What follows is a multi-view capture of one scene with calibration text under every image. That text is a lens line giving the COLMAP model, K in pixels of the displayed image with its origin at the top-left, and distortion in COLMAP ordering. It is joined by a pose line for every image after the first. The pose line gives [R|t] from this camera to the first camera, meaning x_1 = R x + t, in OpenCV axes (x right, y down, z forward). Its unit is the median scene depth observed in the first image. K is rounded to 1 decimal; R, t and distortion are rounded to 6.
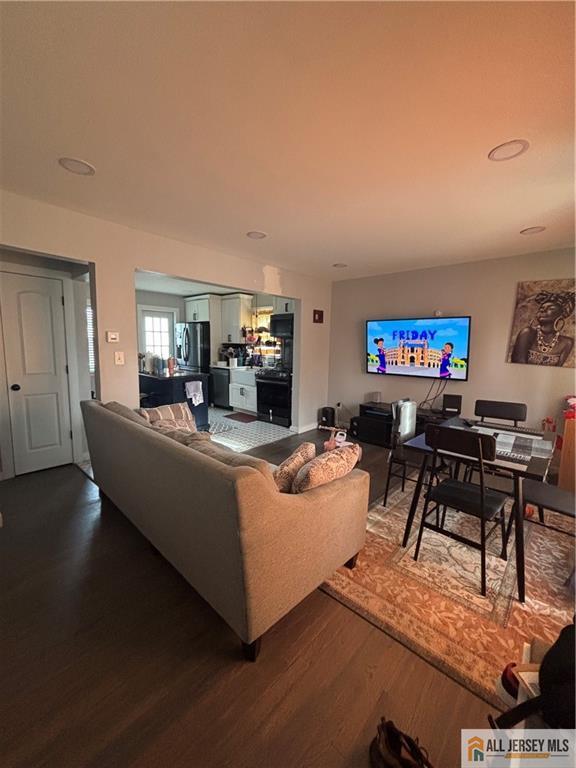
lens RADIAL K [[311.8, 0, 285.2], [0, 311.8, 382.0], [0, 0, 1]] dist [0.002274, -0.000053]
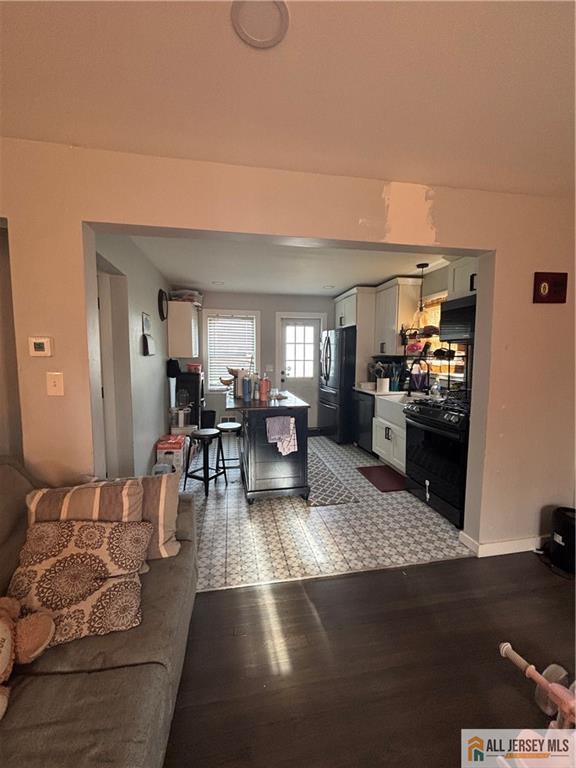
lens RADIAL K [[311.8, 0, 285.2], [0, 311.8, 382.0], [0, 0, 1]] dist [0.002274, -0.000053]
pose [[0.794012, 0.031183, -0.607102, 0.067109], [-0.058393, 0.997978, -0.025111, -0.041251], [0.605092, 0.055389, 0.794227, 0.369691]]
